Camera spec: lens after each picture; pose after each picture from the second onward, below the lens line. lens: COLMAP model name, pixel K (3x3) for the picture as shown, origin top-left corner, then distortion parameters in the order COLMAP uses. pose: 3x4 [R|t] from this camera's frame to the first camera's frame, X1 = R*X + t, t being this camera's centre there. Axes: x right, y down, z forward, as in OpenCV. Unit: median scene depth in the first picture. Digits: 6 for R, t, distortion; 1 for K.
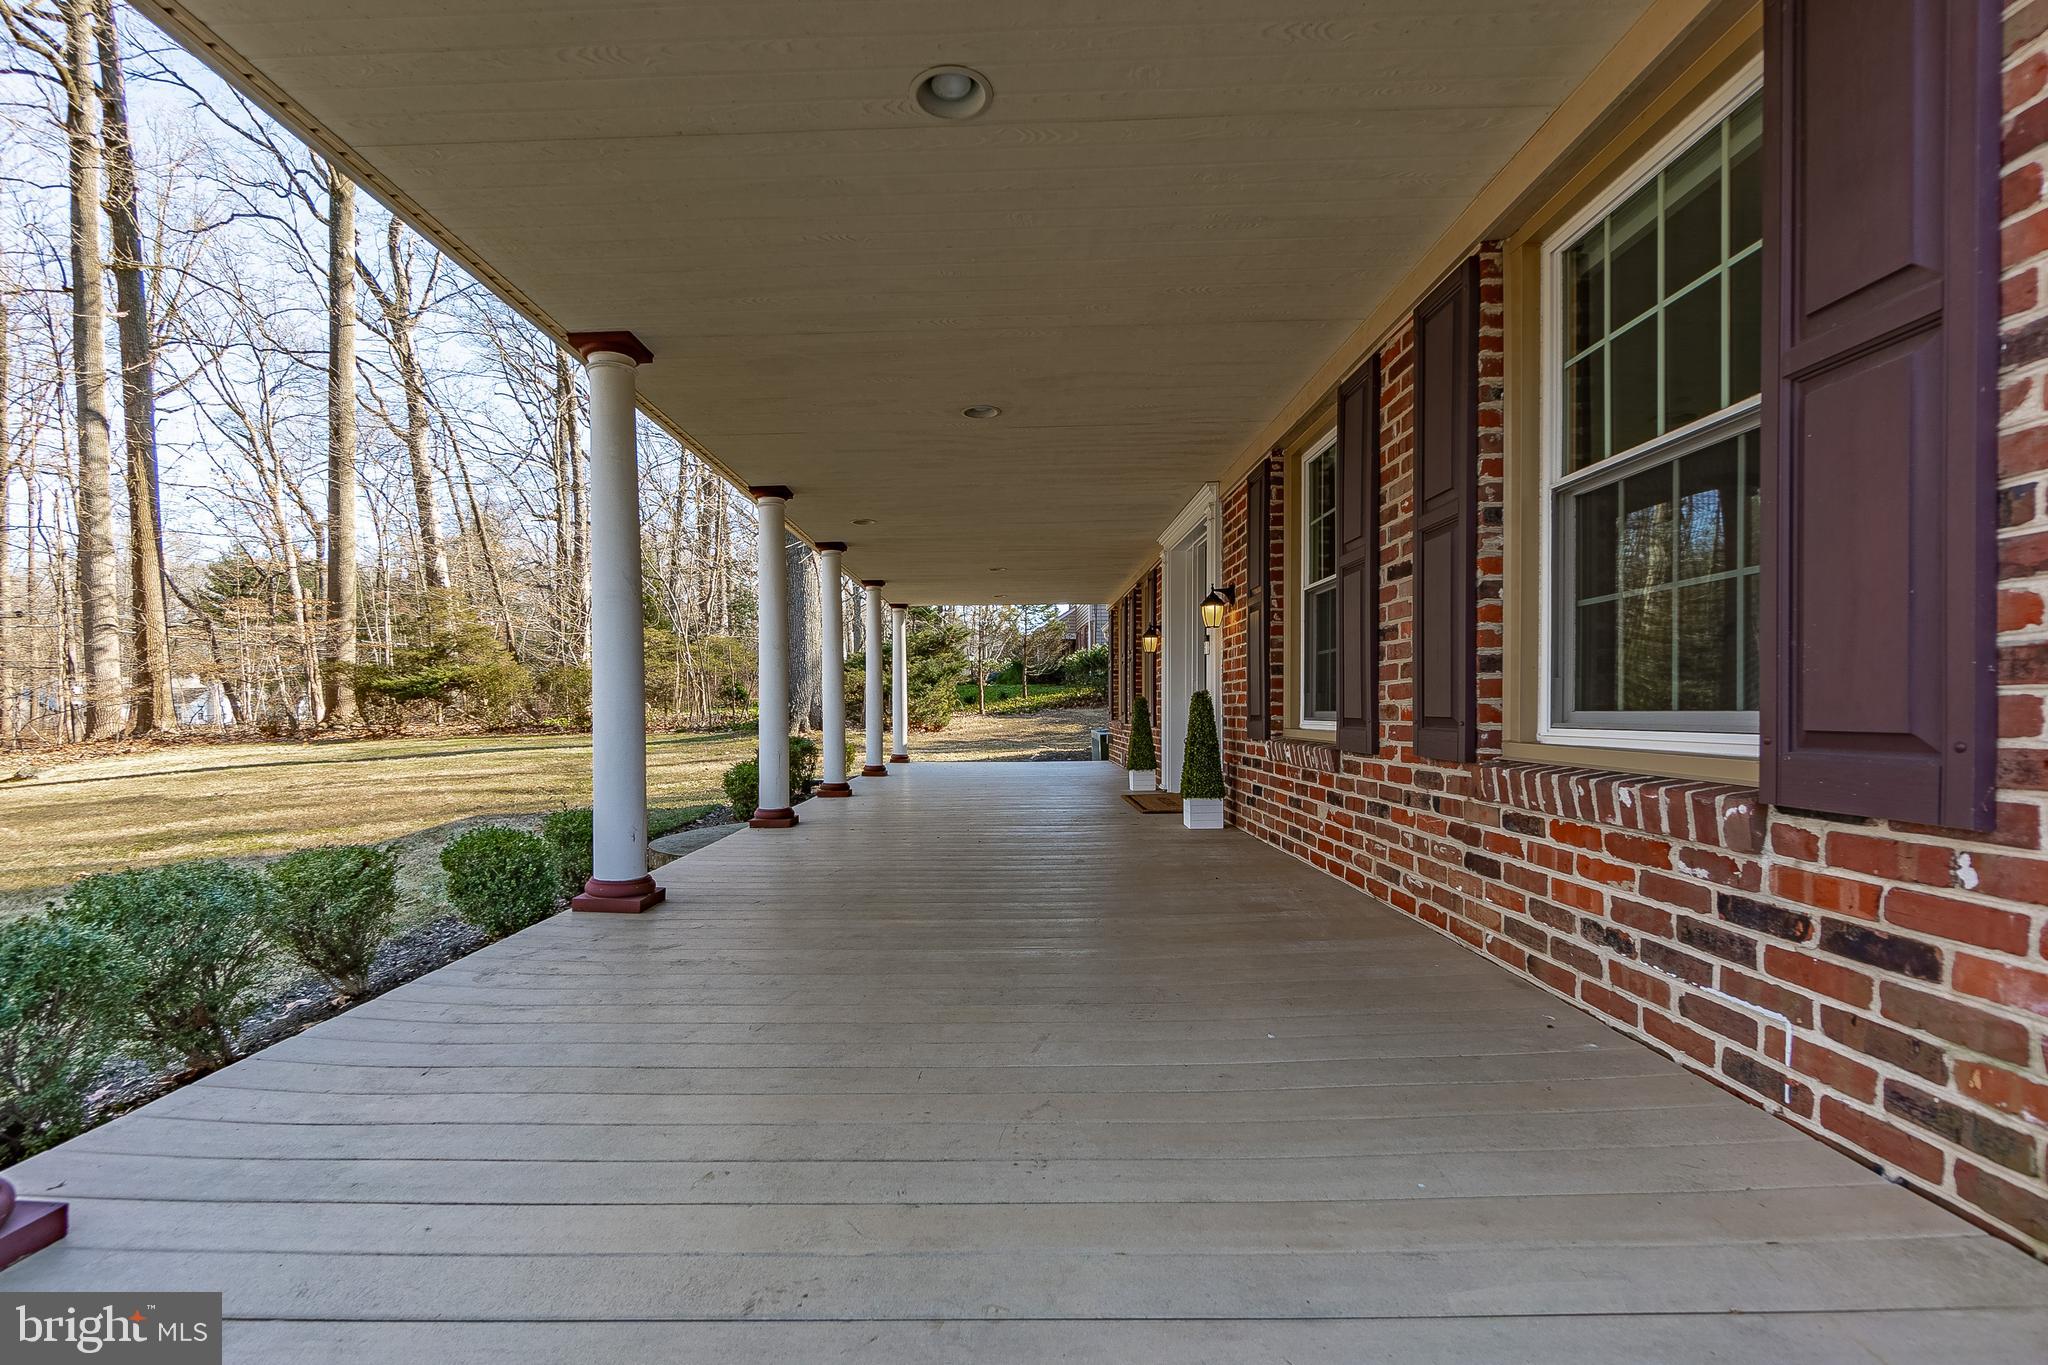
lens RADIAL K [[923.7, 0, 1025.4], [0, 923.7, 698.5], [0, 0, 1]] dist [-0.002311, -0.000288]
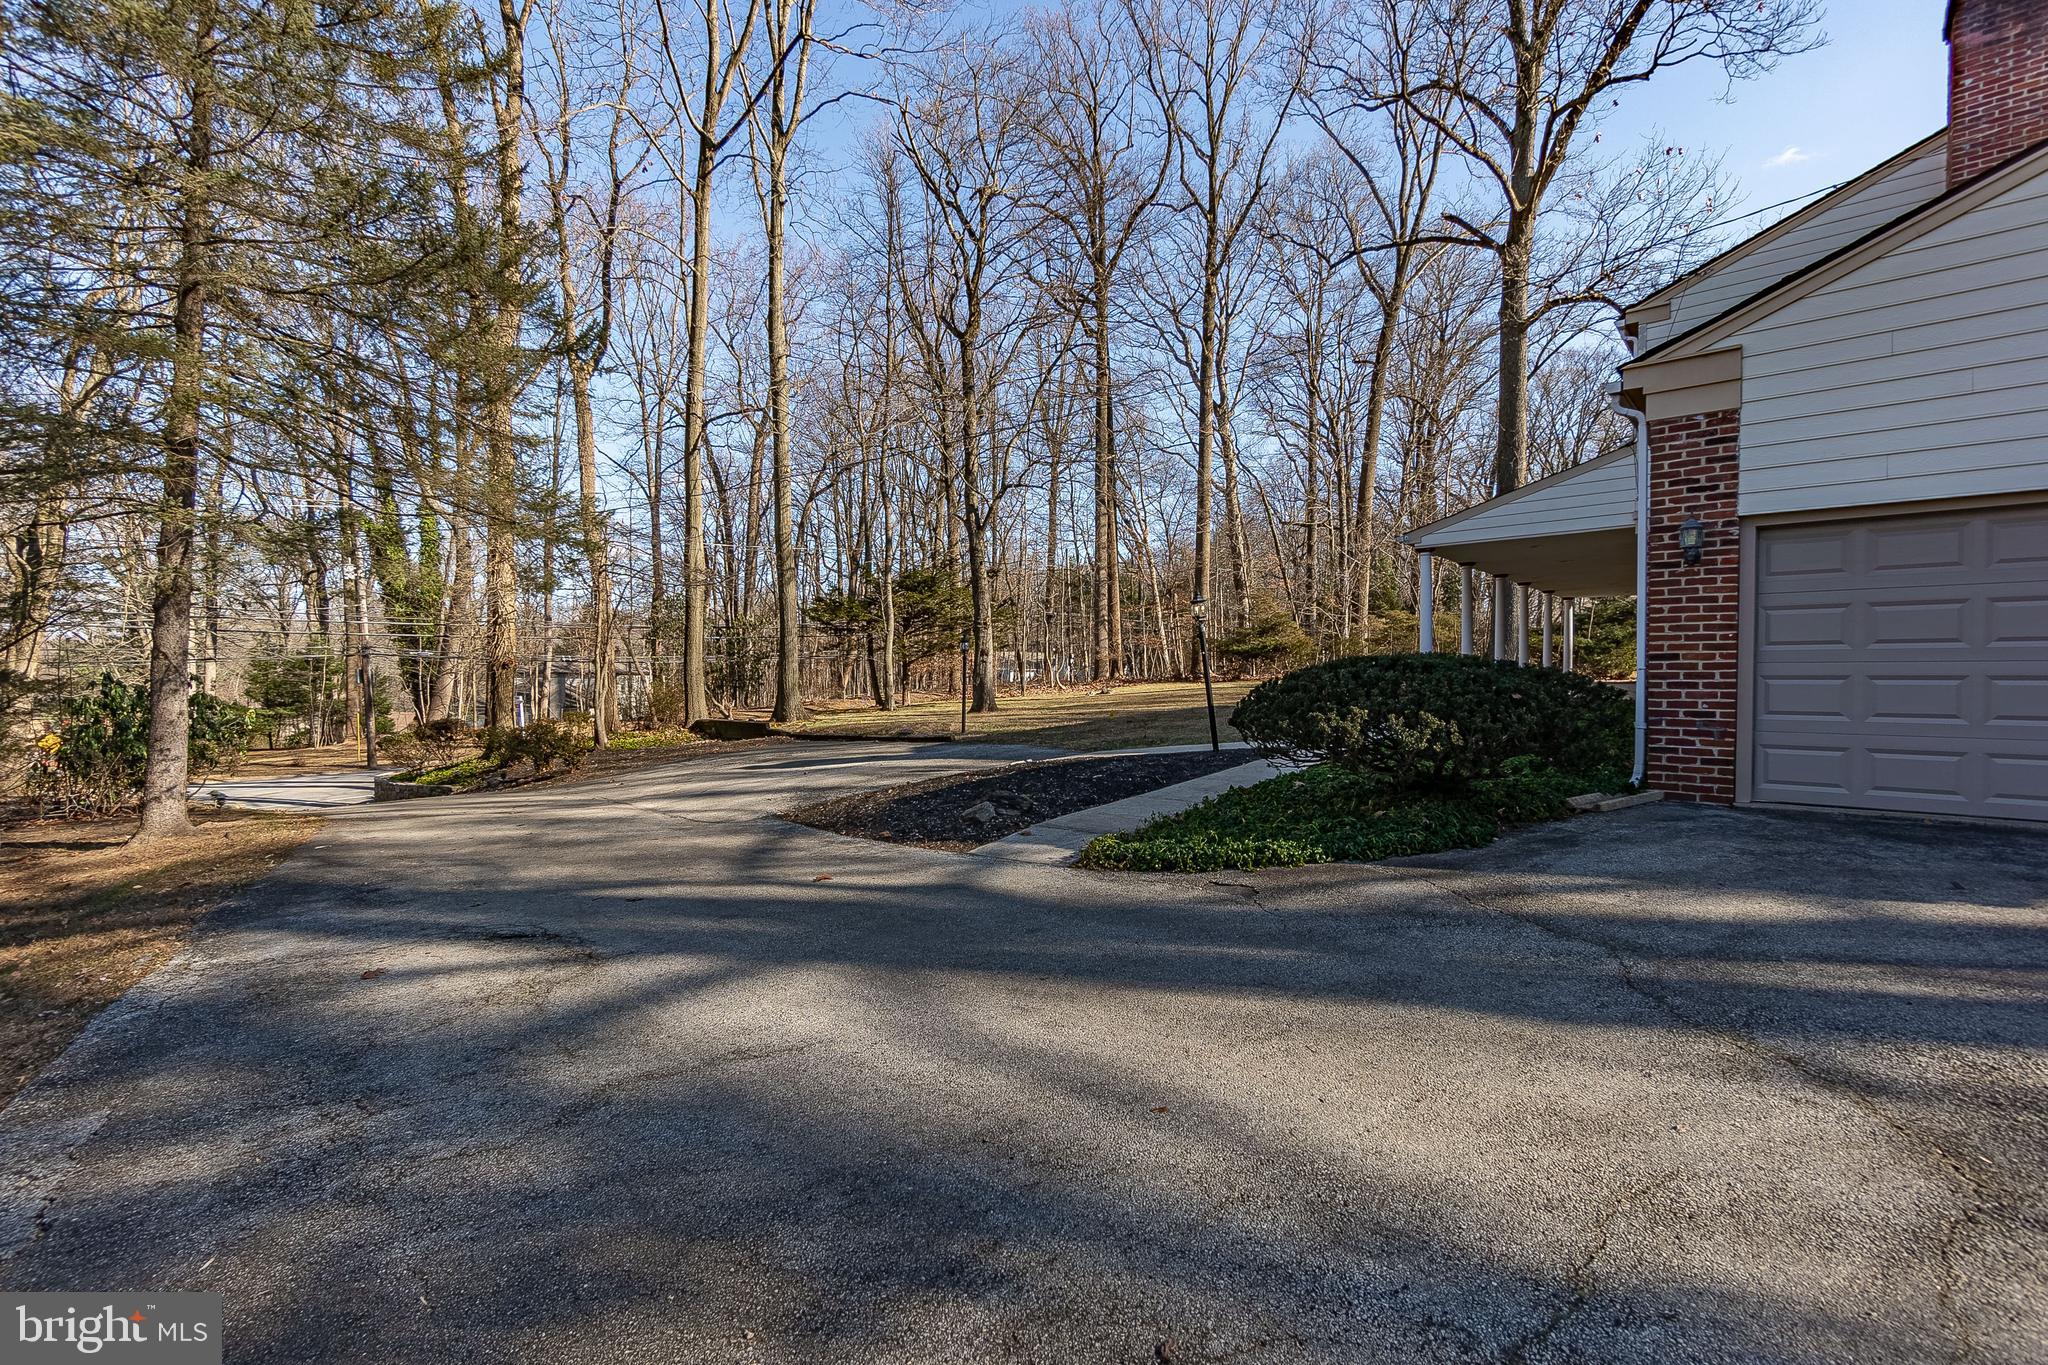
lens RADIAL K [[899.7, 0, 1015.2], [0, 899.7, 669.7], [0, 0, 1]] dist [-0.004017, -0.000142]
pose [[0.736884, 0.003057, -0.676013, 0.132418], [0.000807, 0.999985, 0.005402, 0.014120], [0.676019, -0.004526, 0.736870, -0.537548]]
